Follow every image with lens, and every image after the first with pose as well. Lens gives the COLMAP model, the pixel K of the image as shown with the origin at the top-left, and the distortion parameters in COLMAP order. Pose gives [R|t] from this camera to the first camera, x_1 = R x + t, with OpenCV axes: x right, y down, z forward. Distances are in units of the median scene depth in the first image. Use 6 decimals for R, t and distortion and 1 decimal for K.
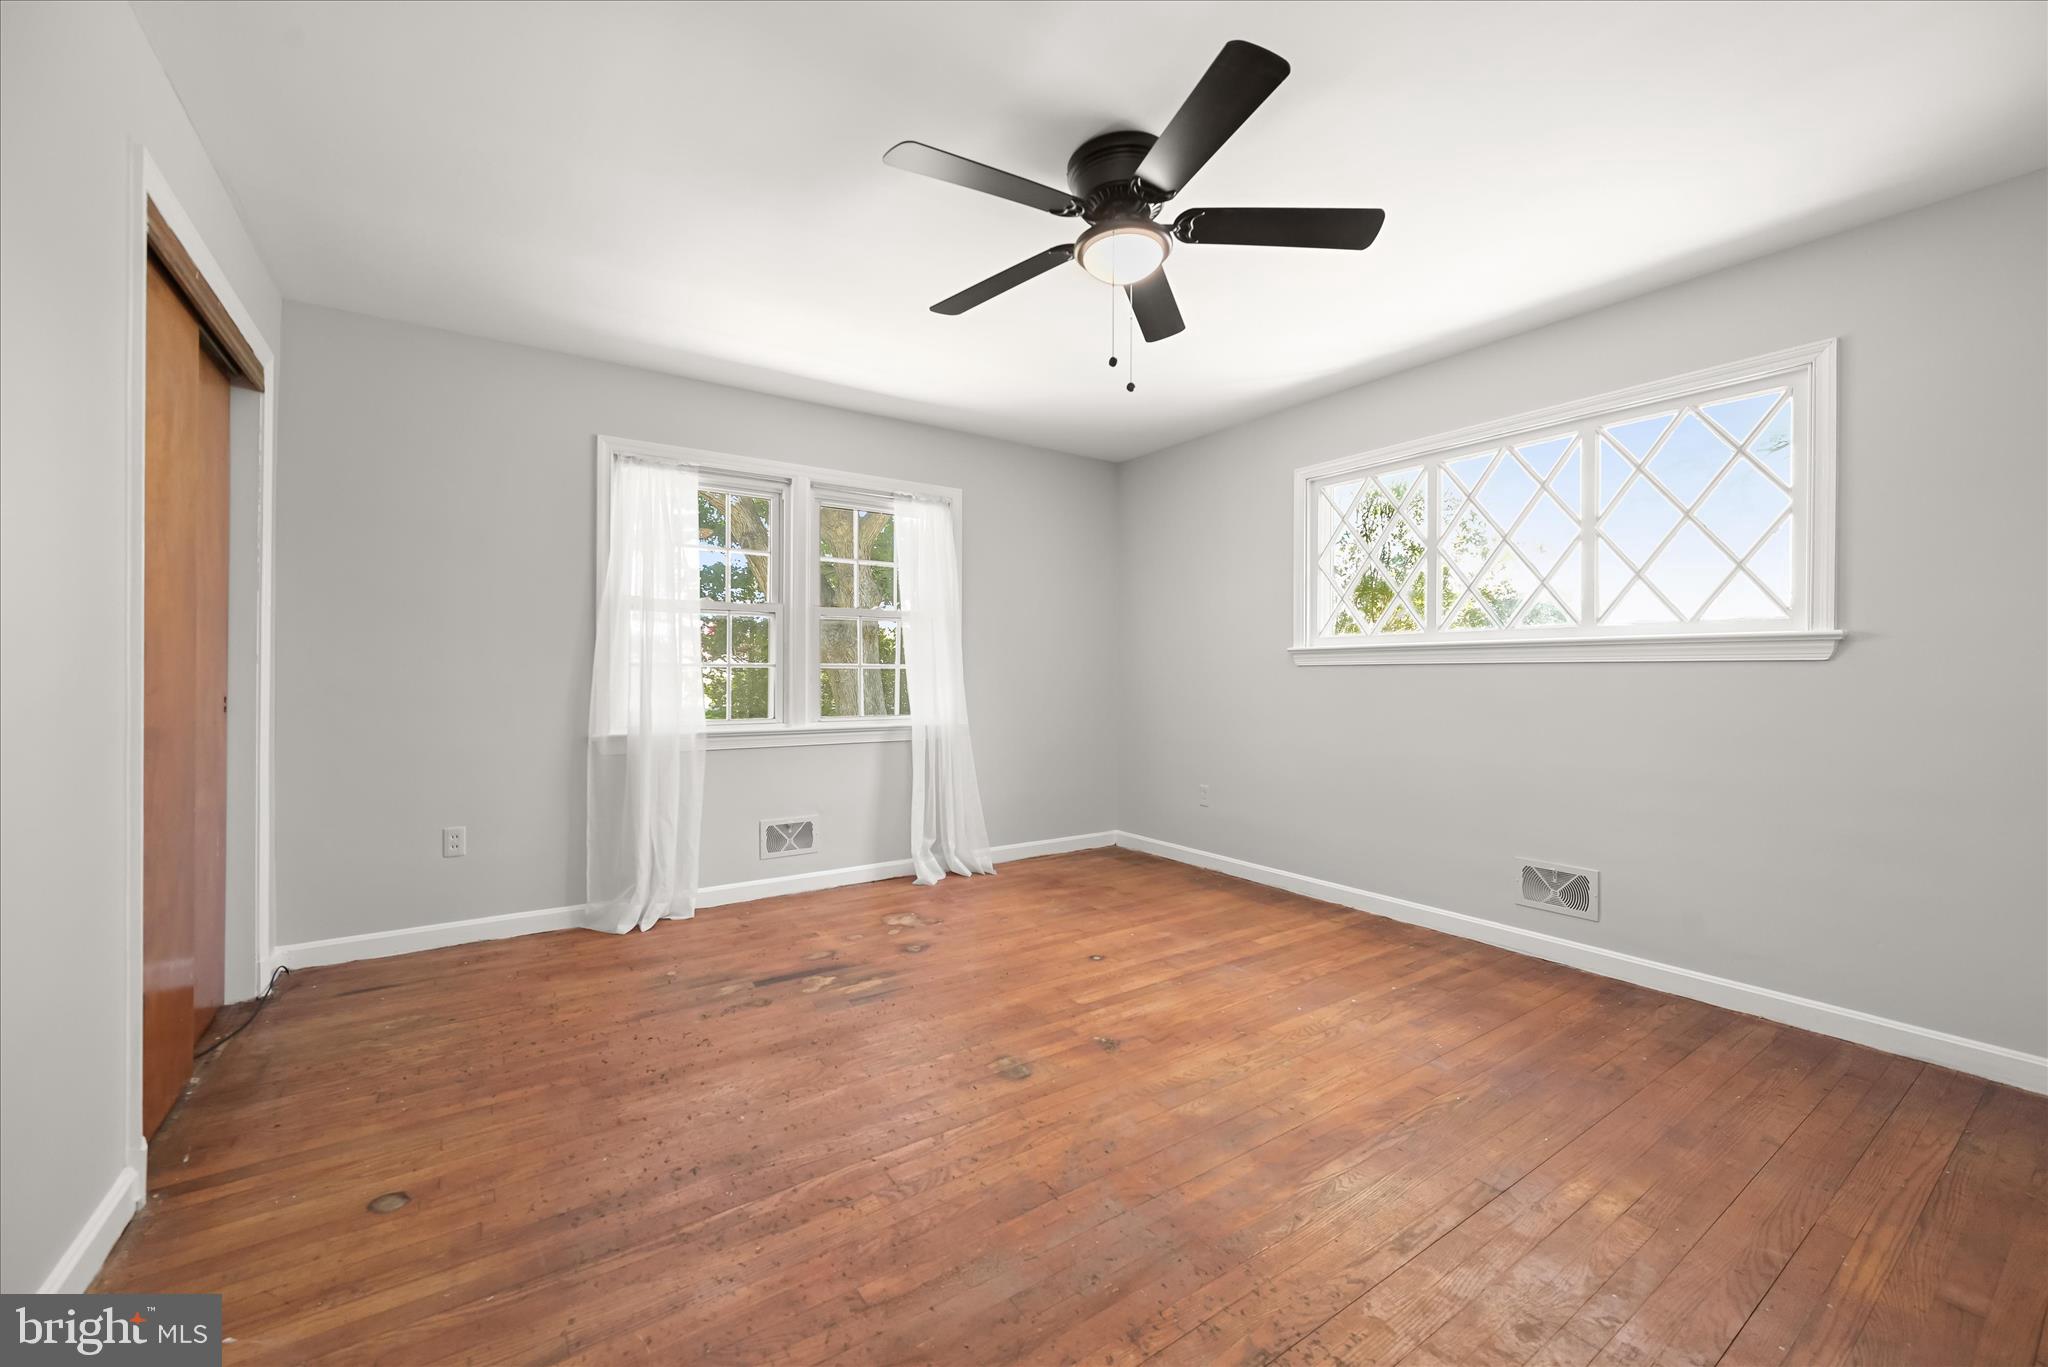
lens RADIAL K [[803.1, 0, 1020.4], [0, 803.1, 668.4], [0, 0, 1]] dist [-0.001168, 0.000086]
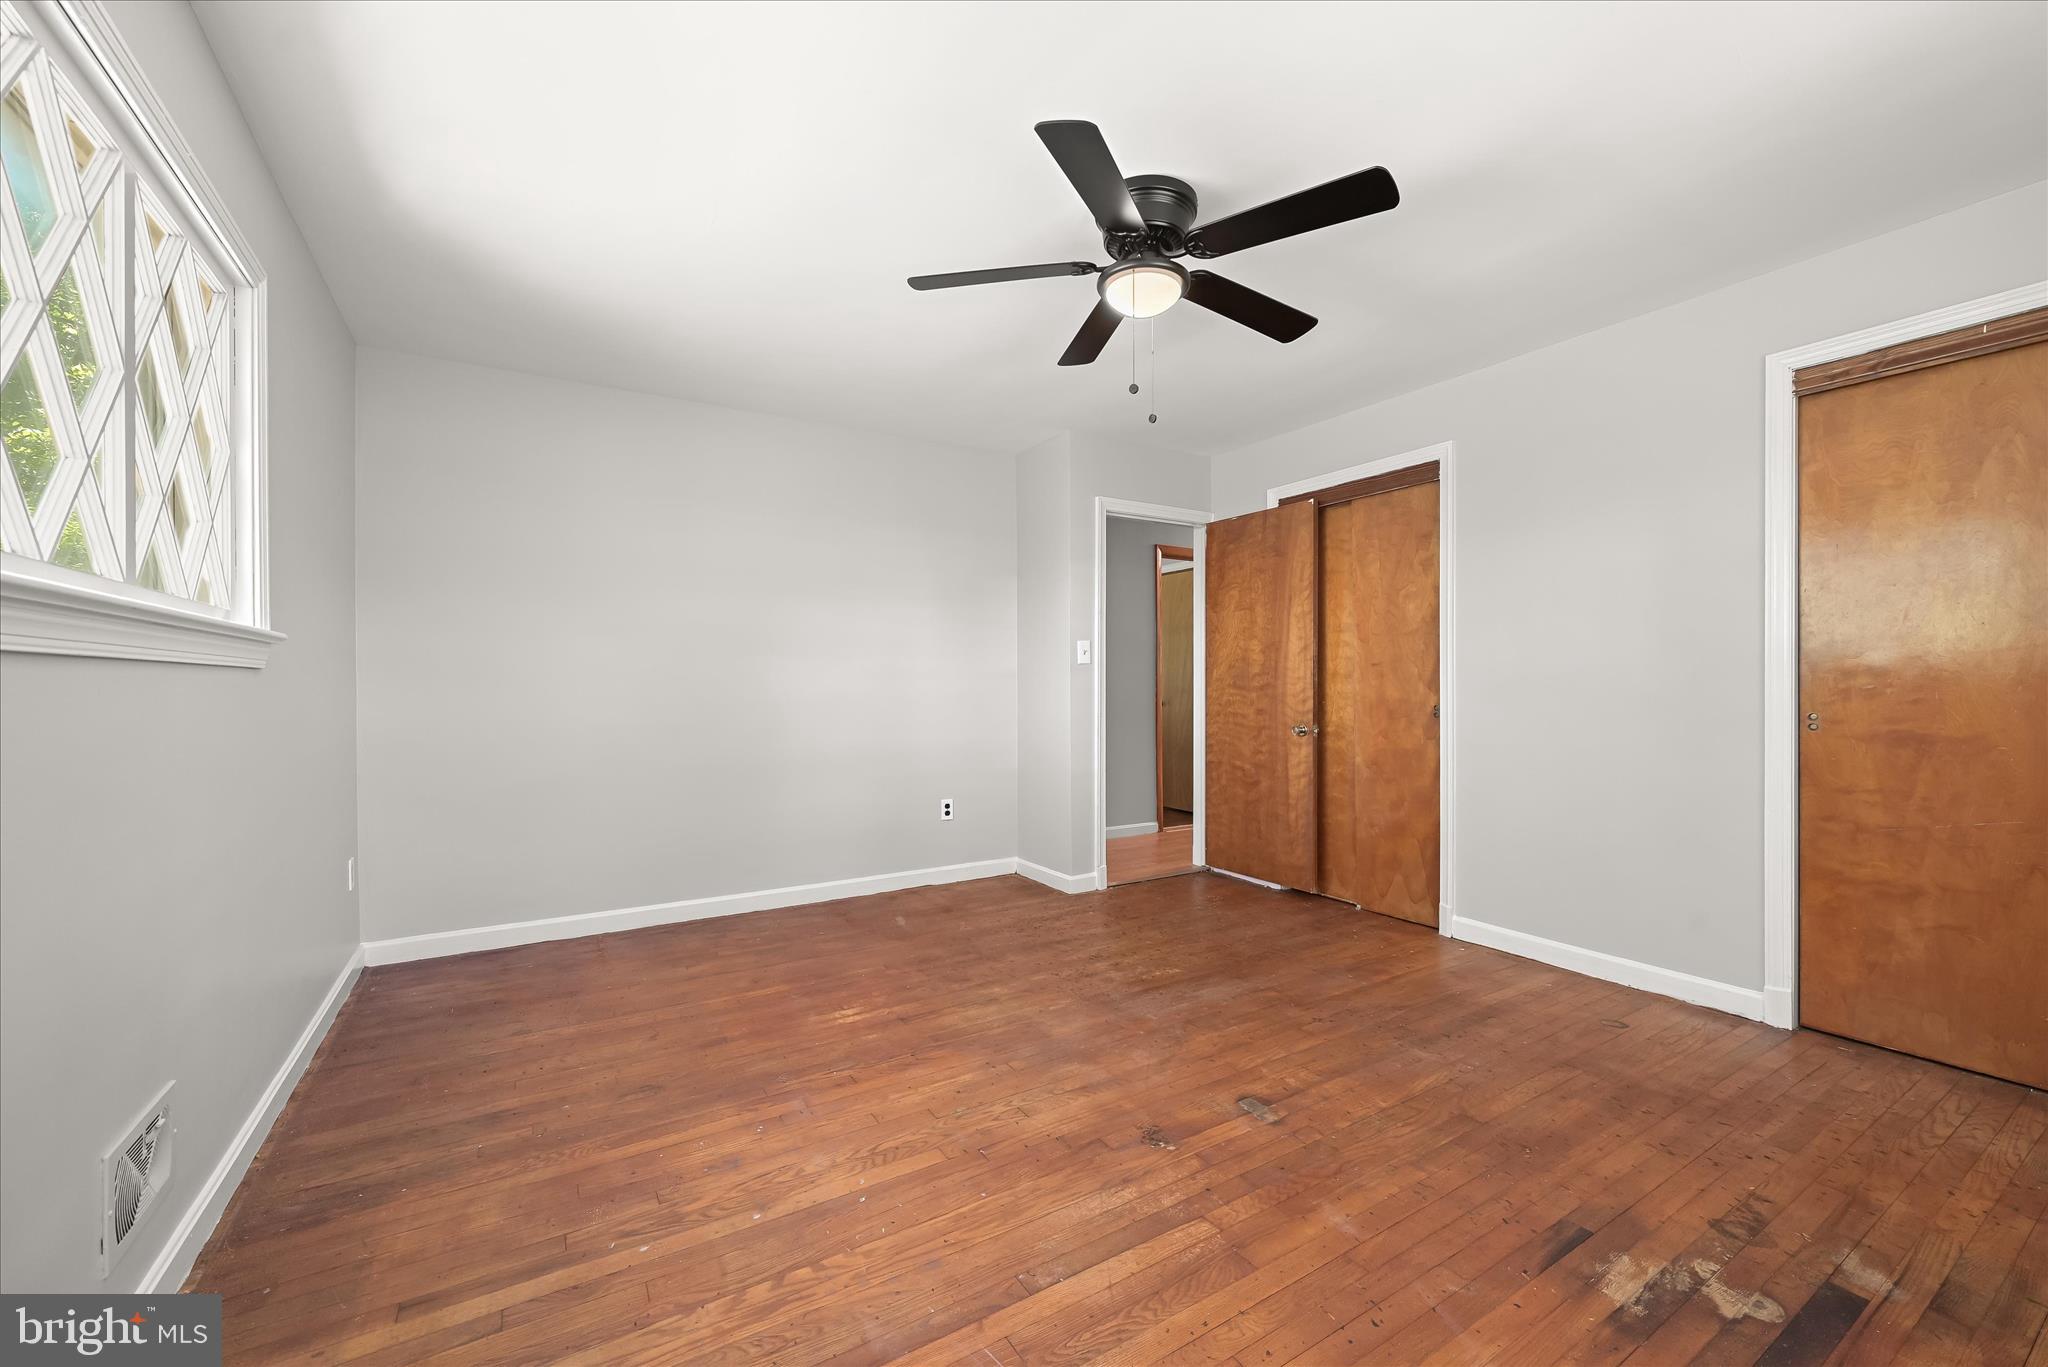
lens RADIAL K [[803.1, 0, 1022.7], [0, 803.1, 682.2], [0, 0, 1]] dist [-0.001168, 0.000086]
pose [[-0.998898, -0.001319, 0.046913, 0.156693], [-0.001849, 0.999935, -0.011276, 0.008099], [-0.046895, -0.011350, -0.998835, 1.380439]]
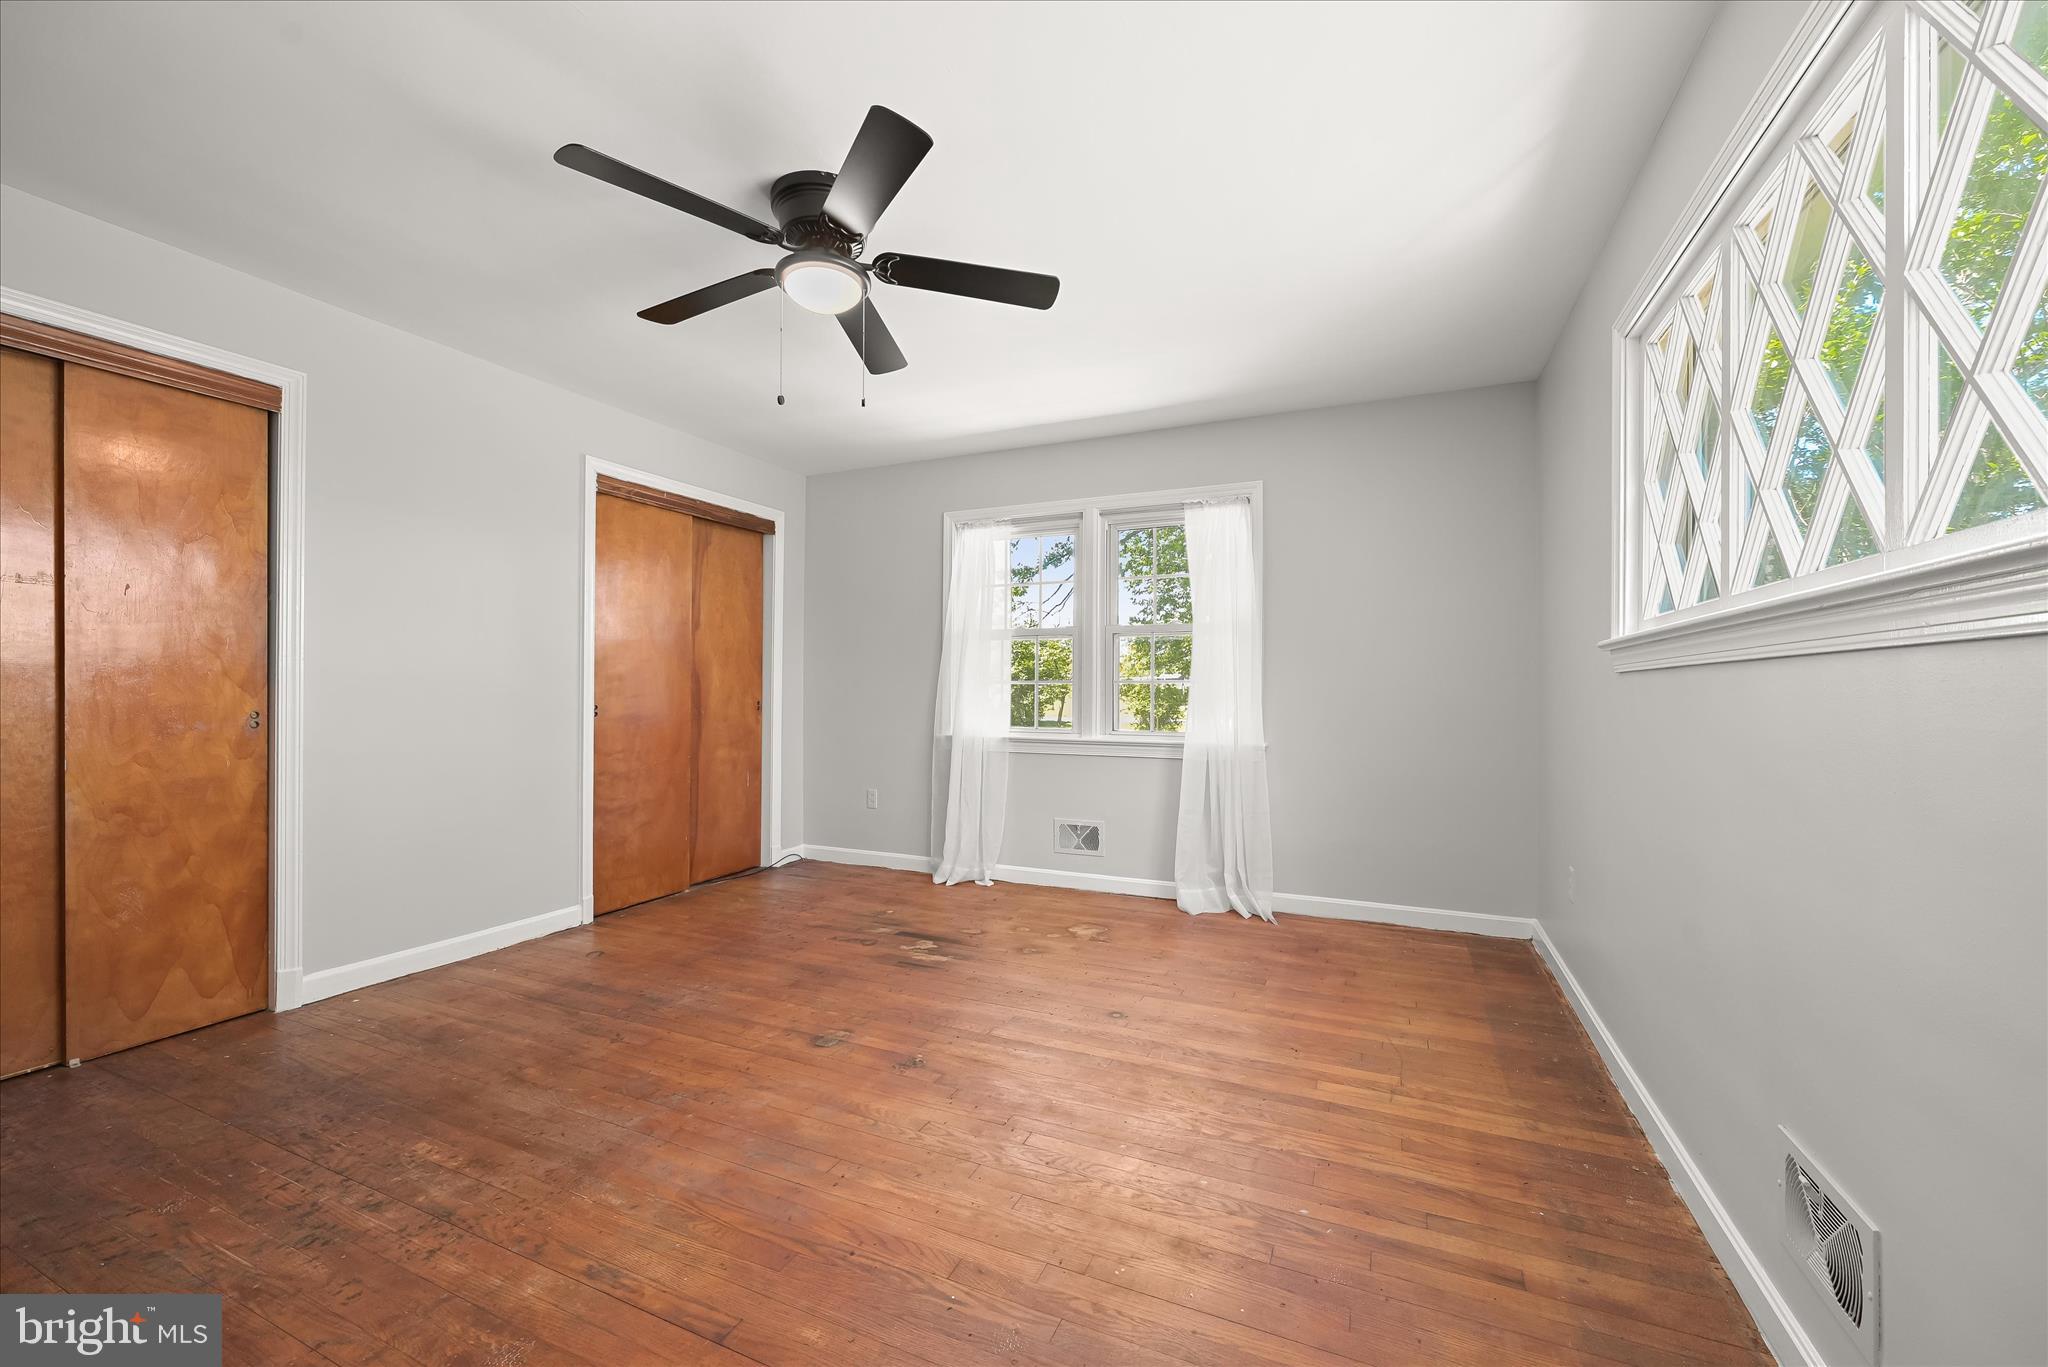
lens RADIAL K [[803.1, 0, 1033.0], [0, 803.1, 683.2], [0, 0, 1]] dist [-0.001168, 0.000086]
pose [[0.527300, -0.008640, -0.849635, 0.774161], [0.004334, 0.999963, -0.007479, 0.007896], [0.849668, 0.000261, 0.527318, 0.457496]]
